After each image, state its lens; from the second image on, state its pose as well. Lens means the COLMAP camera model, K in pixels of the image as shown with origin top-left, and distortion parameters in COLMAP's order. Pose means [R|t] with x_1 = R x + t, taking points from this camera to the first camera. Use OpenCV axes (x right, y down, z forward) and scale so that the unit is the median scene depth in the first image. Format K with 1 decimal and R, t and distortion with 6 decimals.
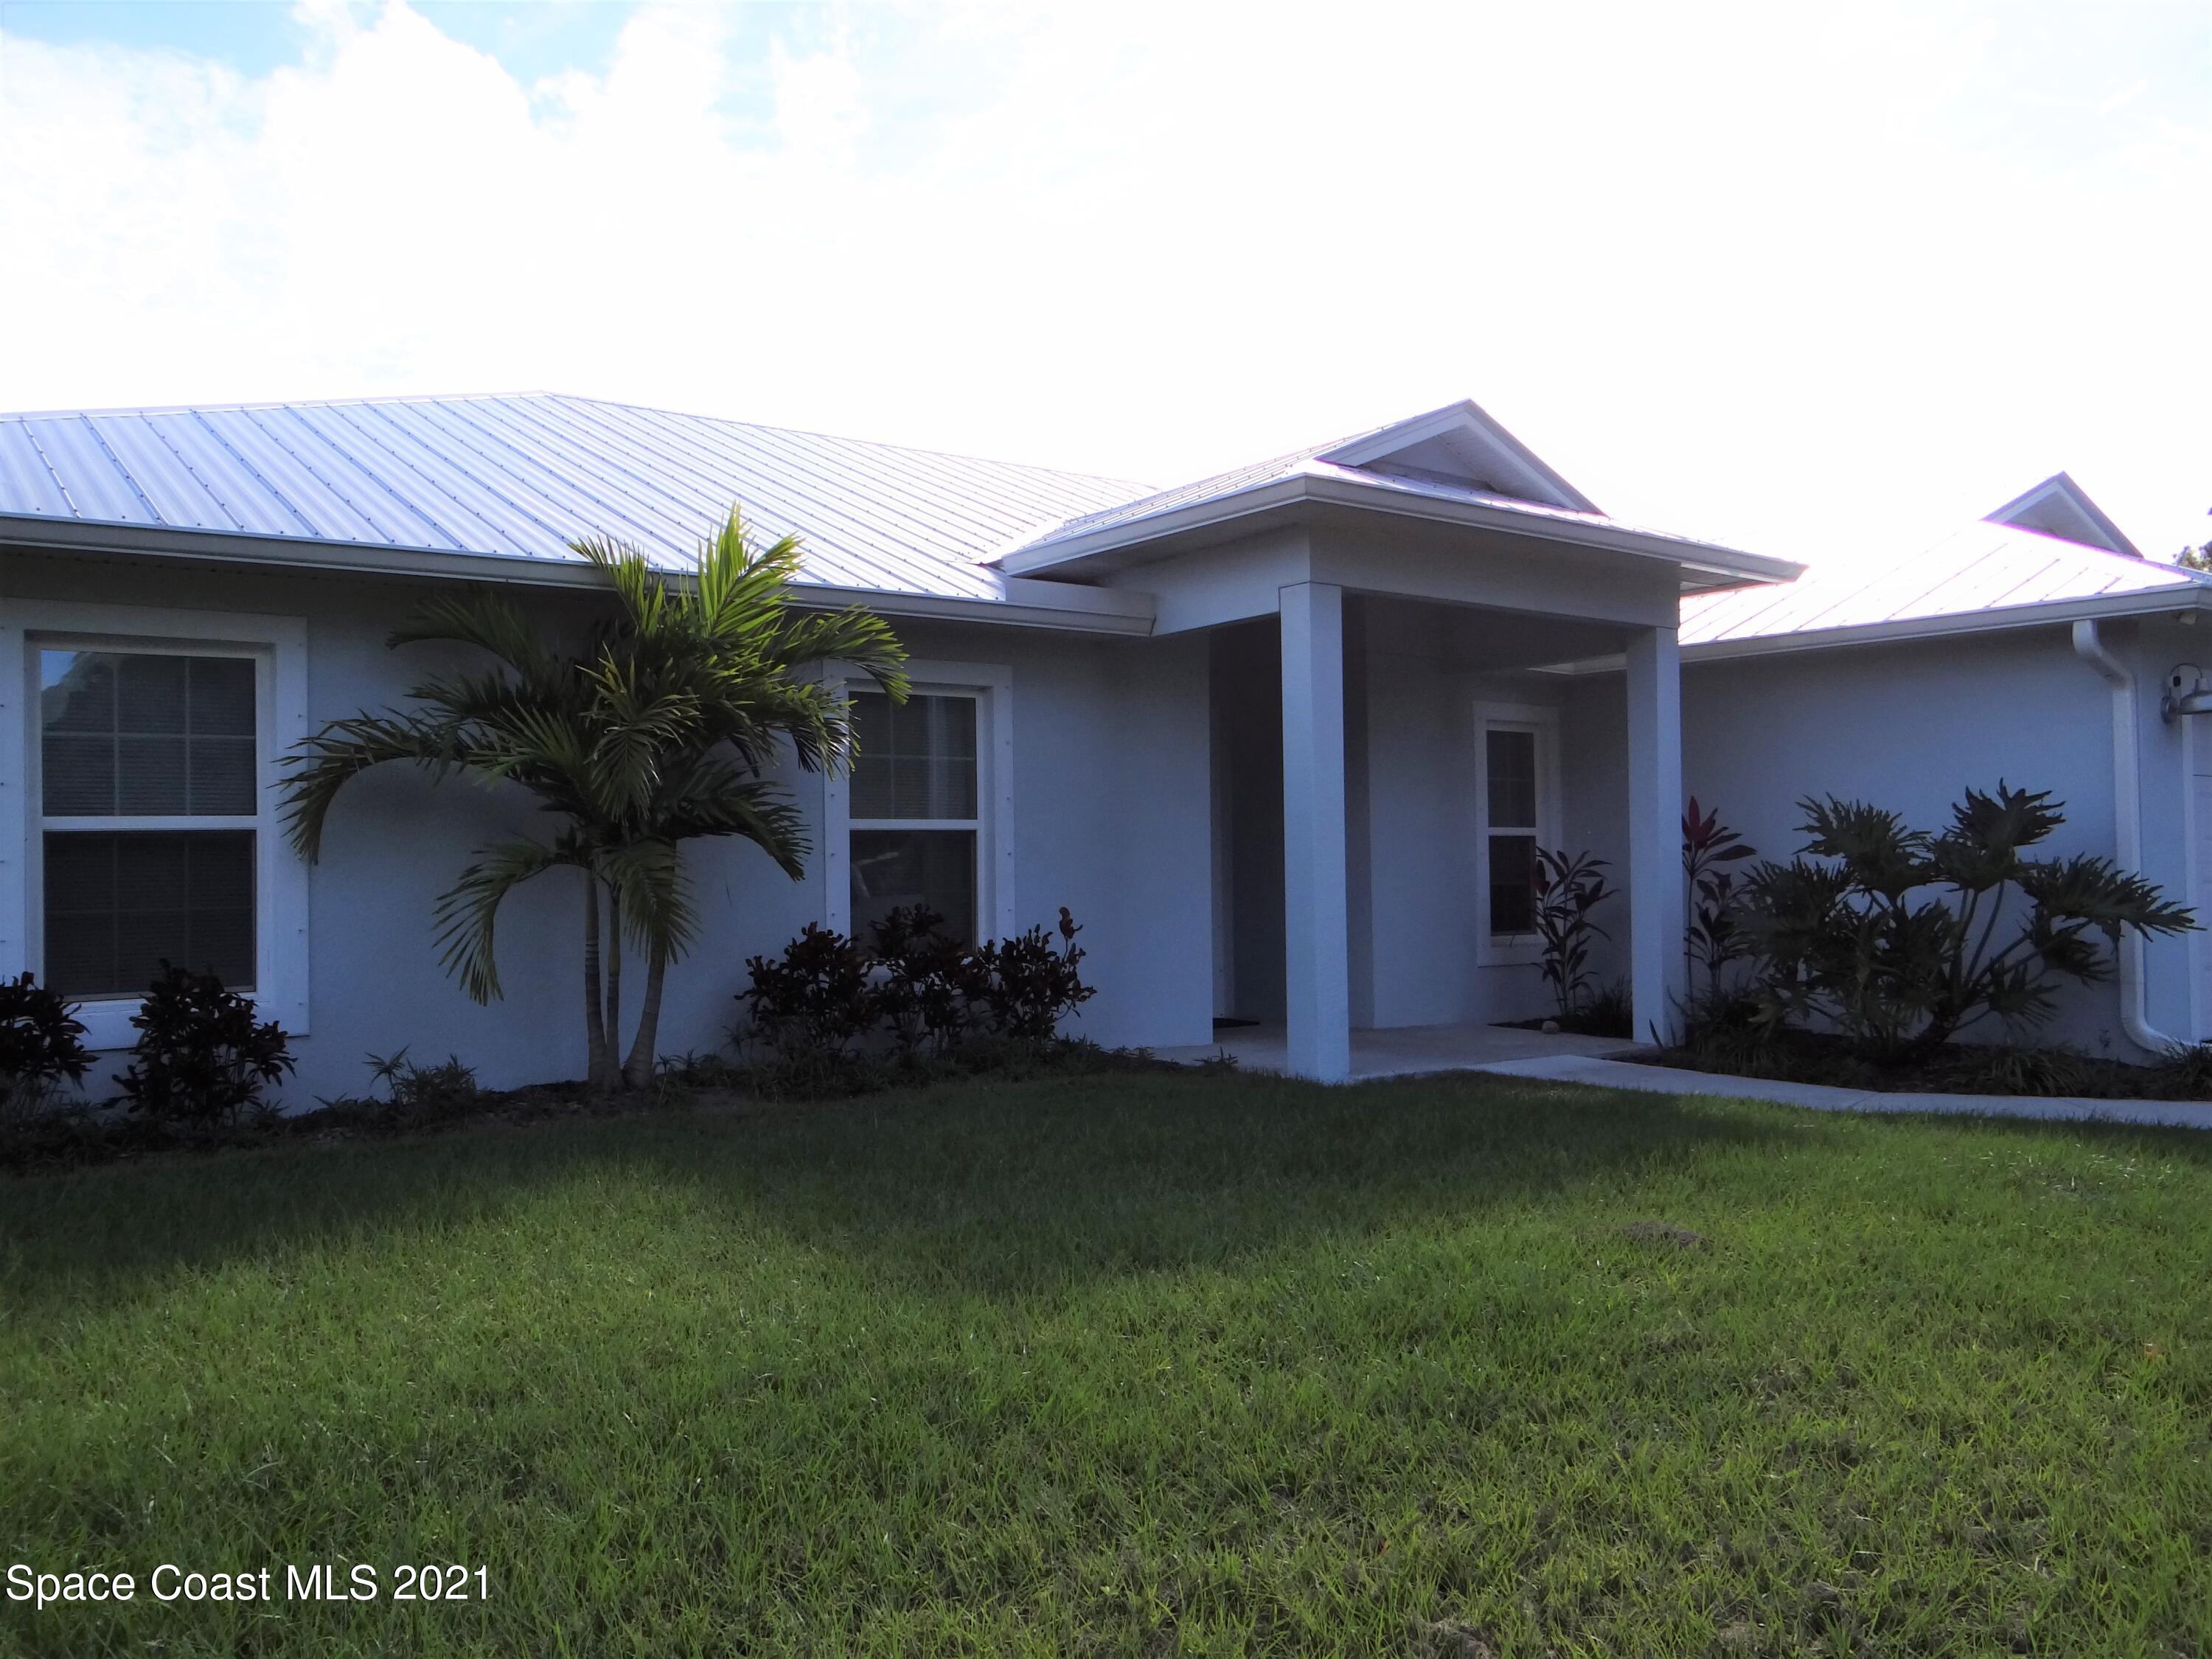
lens RADIAL K [[1732.5, 0, 1118.1], [0, 1732.5, 816.7], [0, 0, 1]] dist [0.049154, -0.004640]
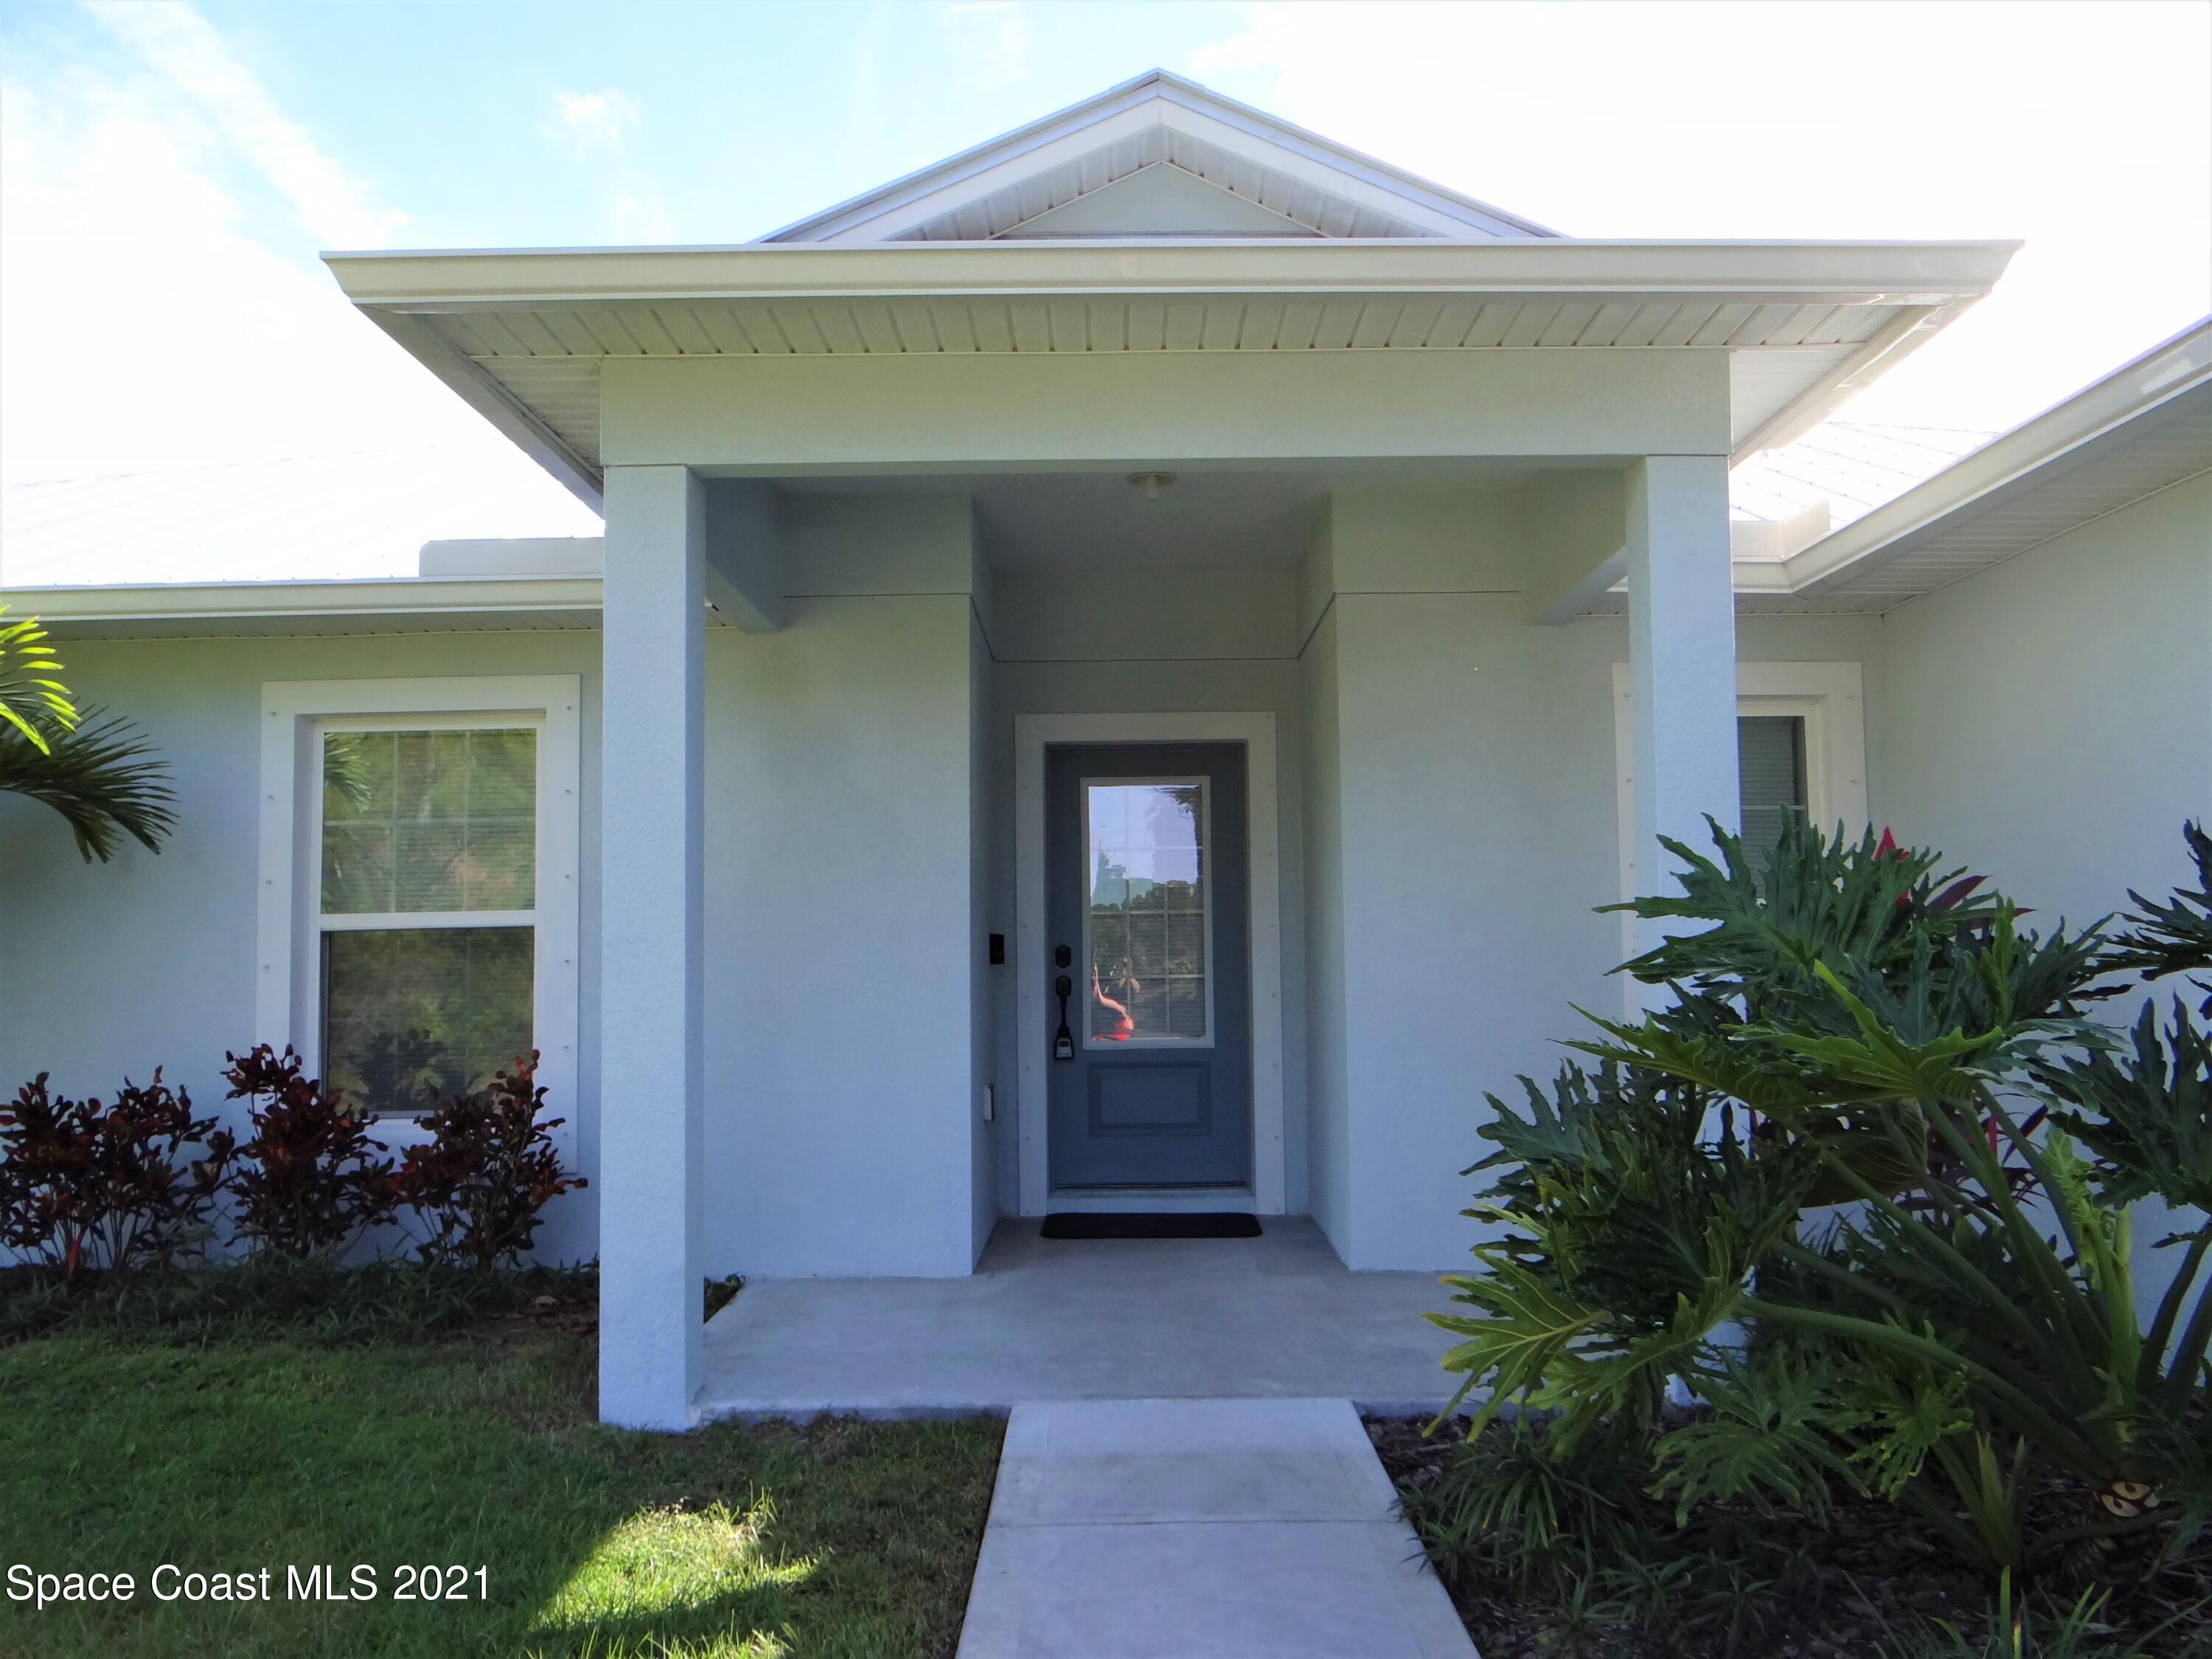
lens RADIAL K [[1732.5, 0, 1118.1], [0, 1732.5, 816.7], [0, 0, 1]] dist [0.049154, -0.004640]
pose [[0.802985, -0.044129, -0.594363, 0.475995], [0.017210, 0.998556, -0.050889, 0.003896], [0.595750, 0.030634, 0.802585, 0.572057]]
